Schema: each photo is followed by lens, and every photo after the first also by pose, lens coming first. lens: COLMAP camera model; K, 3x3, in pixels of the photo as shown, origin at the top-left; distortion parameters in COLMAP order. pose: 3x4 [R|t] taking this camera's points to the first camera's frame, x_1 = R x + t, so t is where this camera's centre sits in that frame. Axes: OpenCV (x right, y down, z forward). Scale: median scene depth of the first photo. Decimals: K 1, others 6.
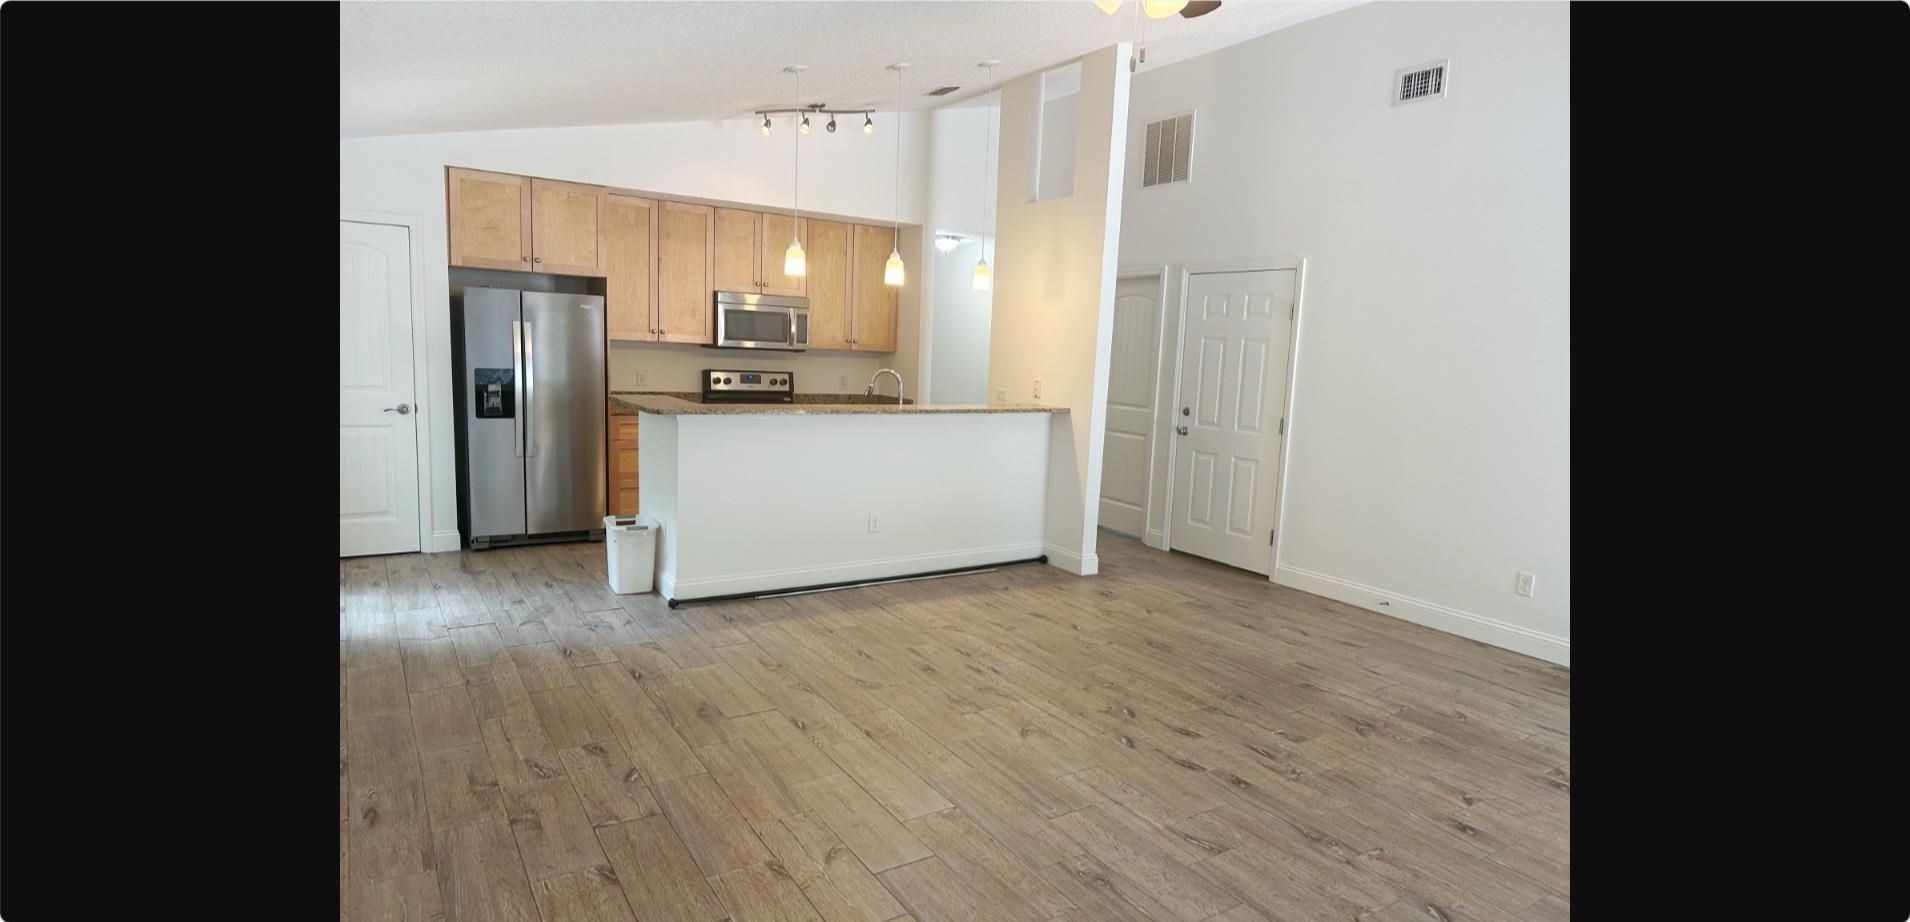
lens RADIAL K [[911.6, 0, 958.5], [0, 911.6, 484.6], [0, 0, 1]] dist [0.030807, -0.000040]
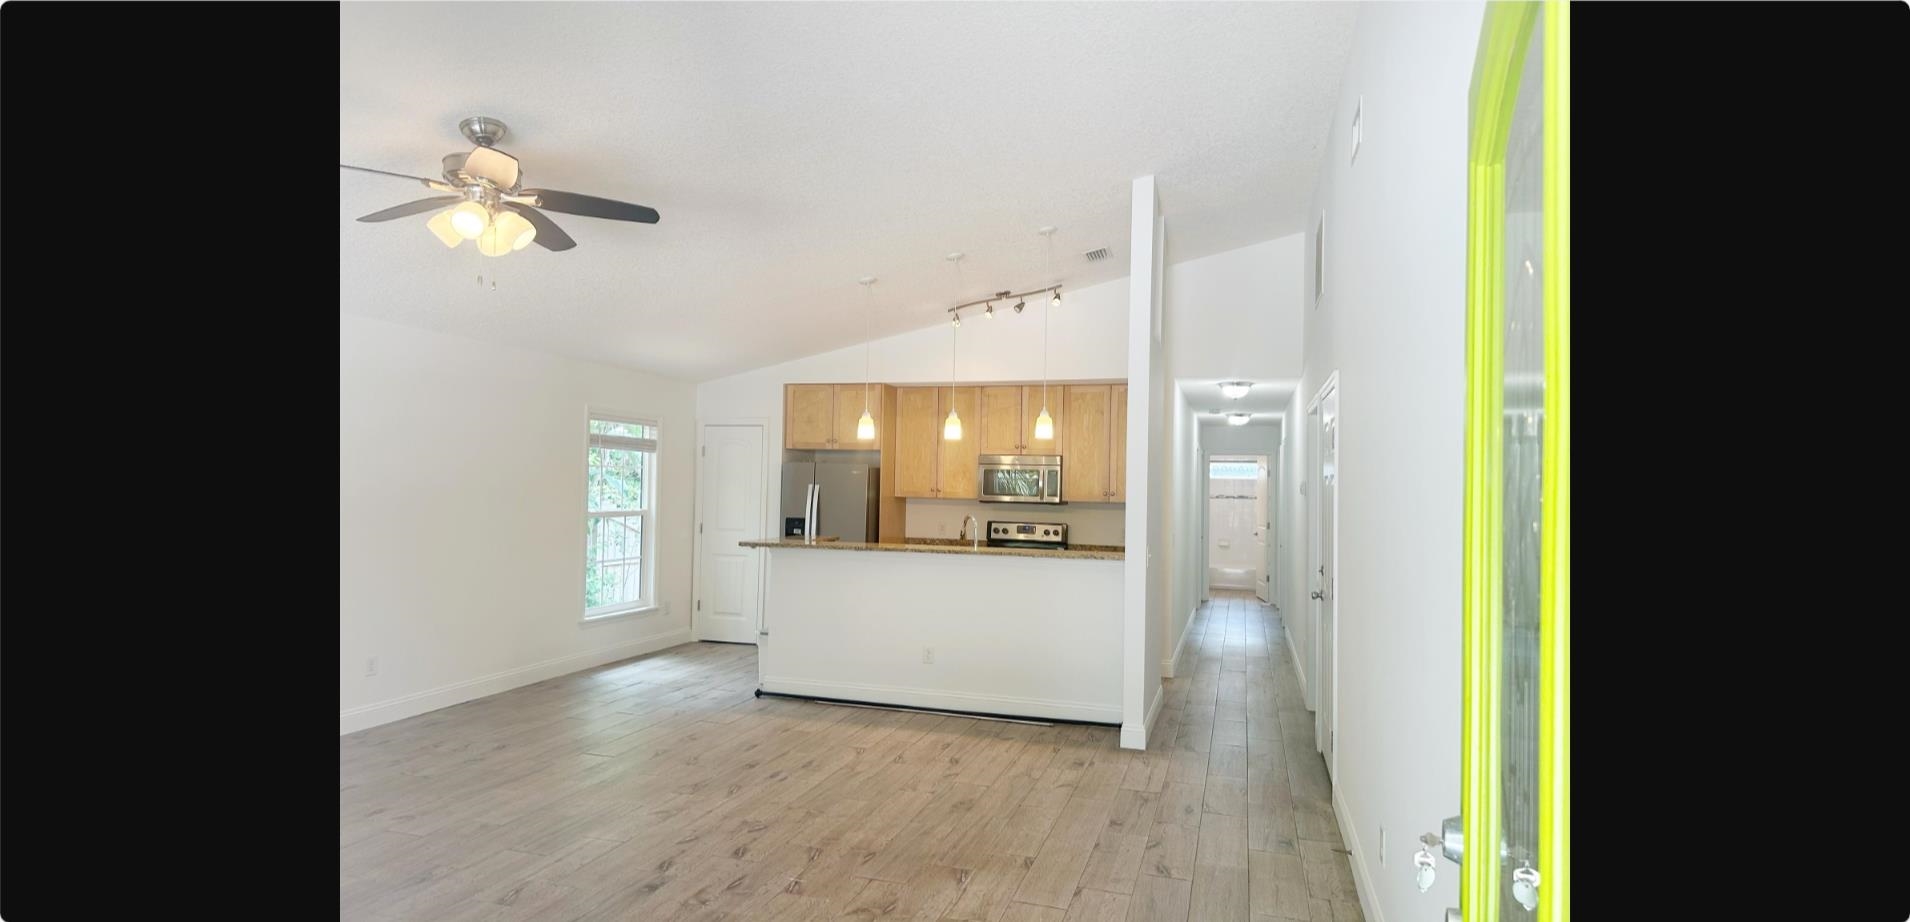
lens RADIAL K [[922.8, 0, 955.0], [0, 922.8, 461.0], [0, 0, 1]] dist [0.024083, 0.000079]
pose [[0.649889, -0.051328, -0.758294, 0.802984], [-0.108019, 0.981351, -0.159003, -0.013374], [0.752314, 0.185244, 0.632225, 0.292500]]
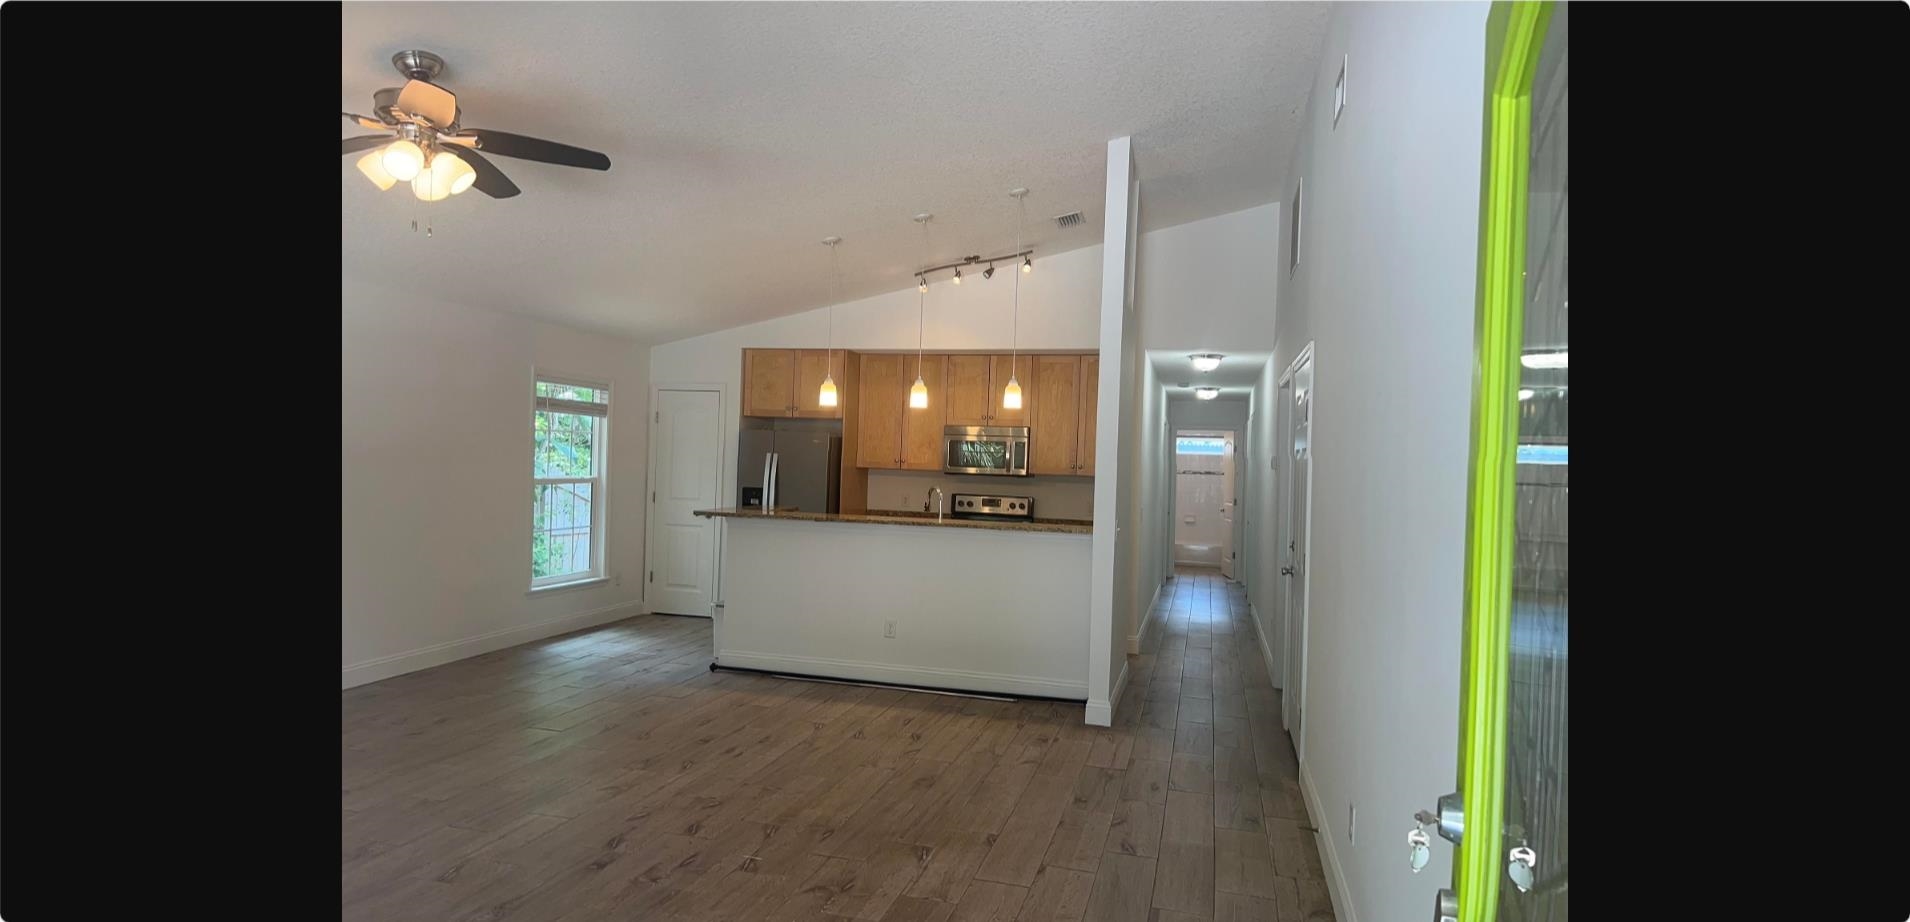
lens RADIAL K [[943.0, 0, 949.8], [0, 943.0, 466.2], [0, 0, 1]] dist [0.024453, -0.000221]
pose [[0.676081, -0.016365, -0.736646, 0.791290], [-0.117215, 0.984633, -0.129452, -0.010486], [0.727445, 0.173867, 0.663773, 0.299454]]
